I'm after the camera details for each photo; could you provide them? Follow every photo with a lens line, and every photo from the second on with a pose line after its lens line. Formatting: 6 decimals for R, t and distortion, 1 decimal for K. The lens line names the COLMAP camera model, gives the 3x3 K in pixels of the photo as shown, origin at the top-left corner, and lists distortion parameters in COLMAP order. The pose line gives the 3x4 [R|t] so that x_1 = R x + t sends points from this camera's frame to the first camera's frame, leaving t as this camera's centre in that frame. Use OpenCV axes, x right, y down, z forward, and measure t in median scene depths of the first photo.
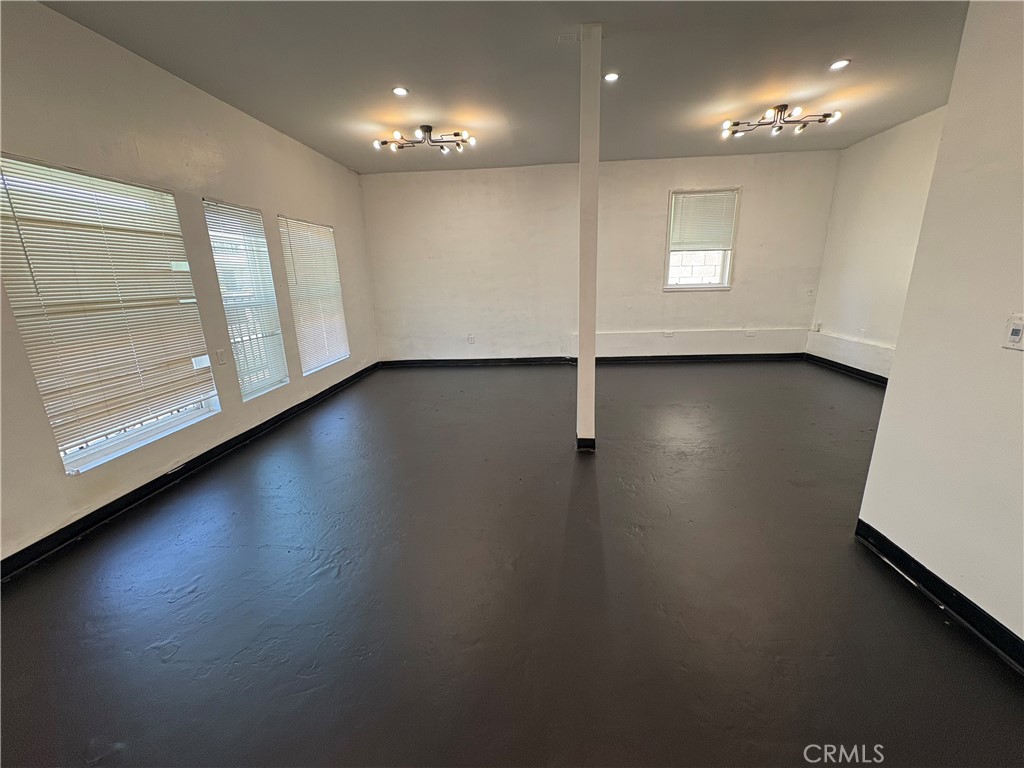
lens RADIAL K [[409.7, 0, 512.0], [0, 409.7, 383.2], [0, 0, 1]] dist [0.003269, 0.000162]
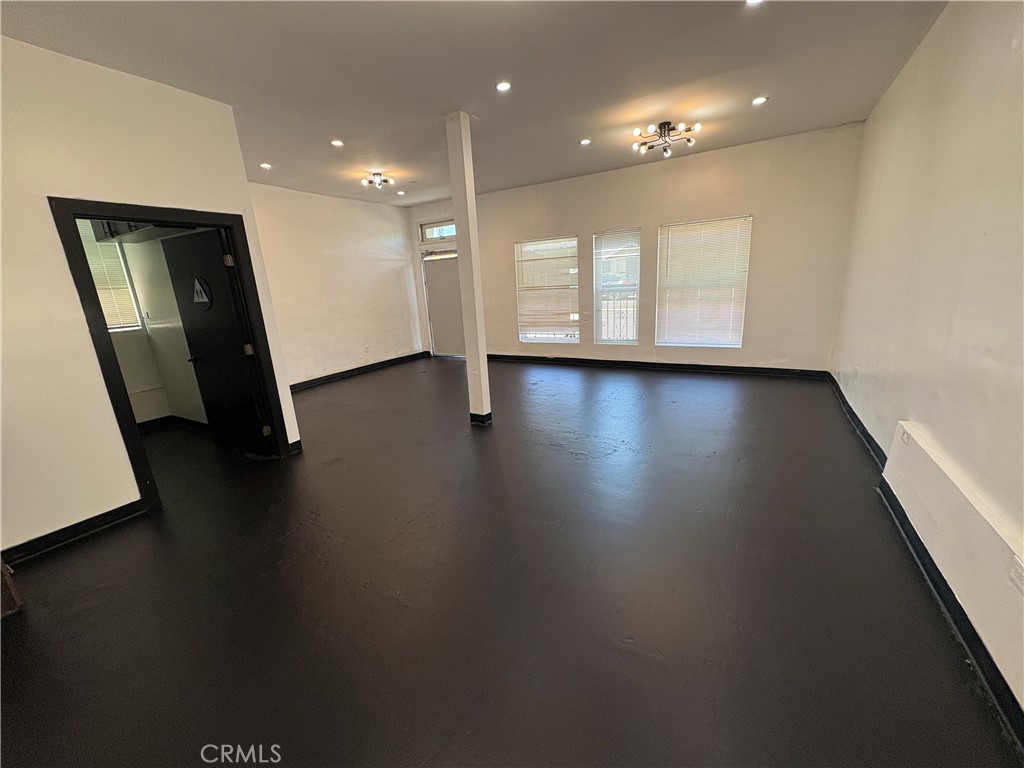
lens RADIAL K [[409.7, 0, 515.8], [0, 409.7, 383.7], [0, 0, 1]] dist [0.003269, 0.000162]
pose [[-0.433645, 0.276211, -0.857706, 0.738636], [-0.161066, 0.912771, 0.375377, -0.279416], [0.886572, 0.300927, -0.351330, 0.926485]]
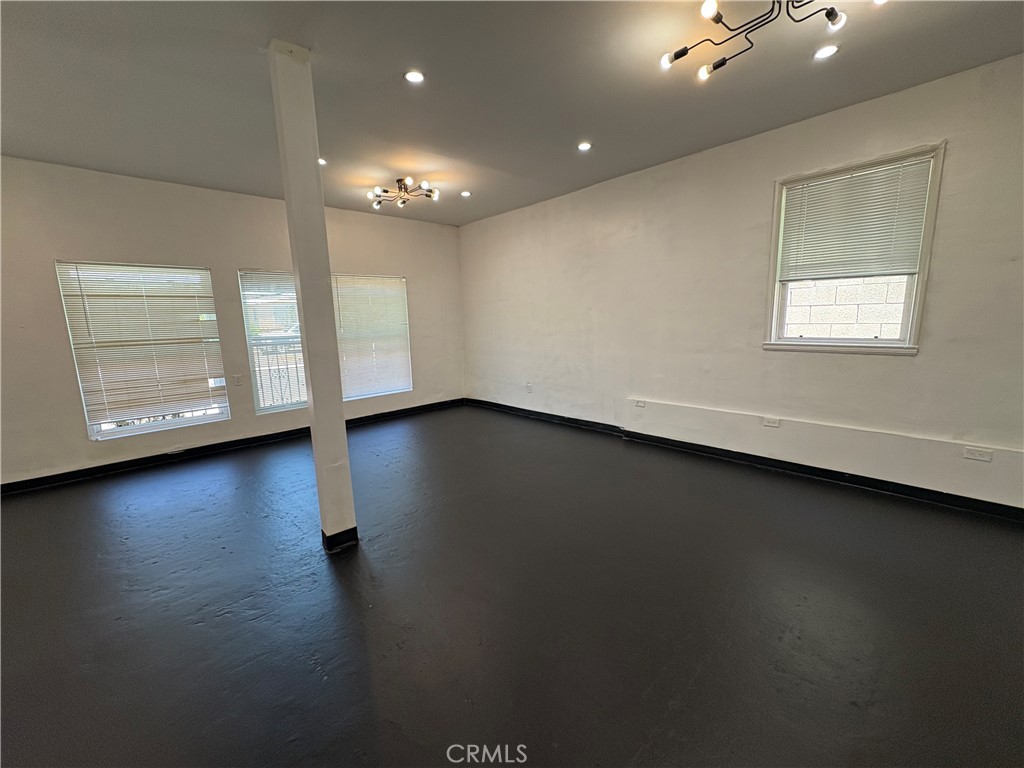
lens RADIAL K [[409.7, 0, 509.9], [0, 409.7, 383.2], [0, 0, 1]] dist [0.003269, 0.000162]
pose [[0.732769, 0.116301, -0.670466, 0.560989], [-0.166644, 0.985955, -0.011103, -0.119540], [0.659757, 0.119865, 0.741857, 0.362058]]
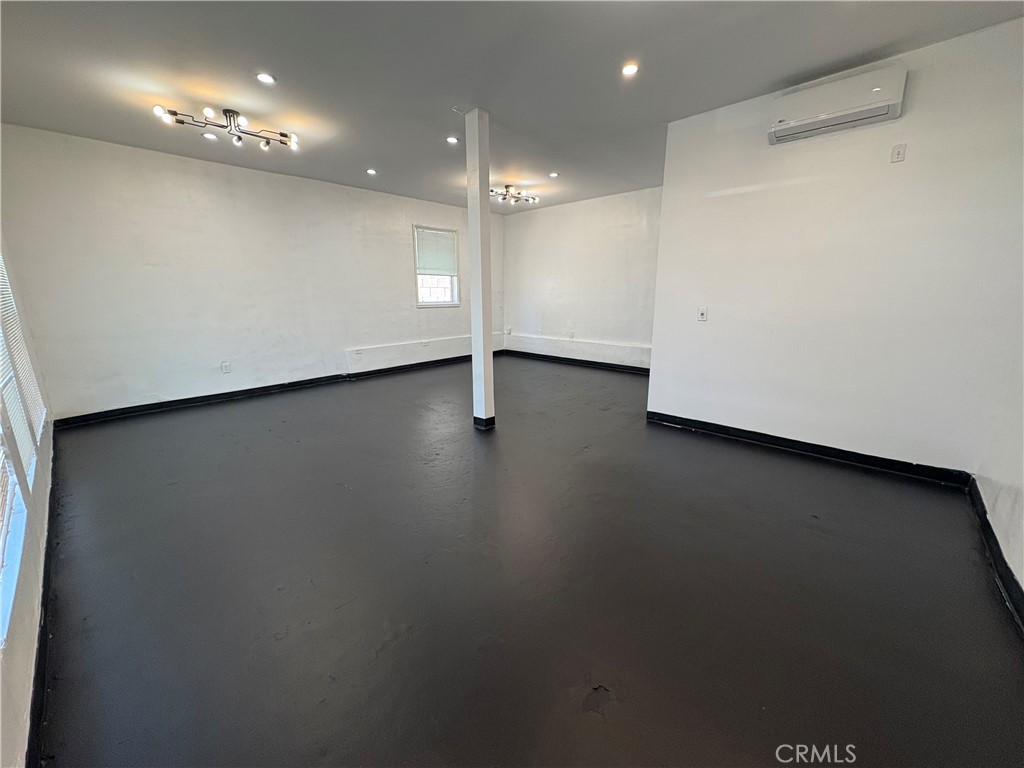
lens RADIAL K [[409.7, 0, 510.6], [0, 409.7, 383.8], [0, 0, 1]] dist [0.003269, 0.000162]
pose [[0.632423, -0.145297, 0.760874, -0.434202], [0.184789, 0.982191, 0.033967, 0.000337], [-0.752259, 0.119120, 0.648010, 0.068199]]
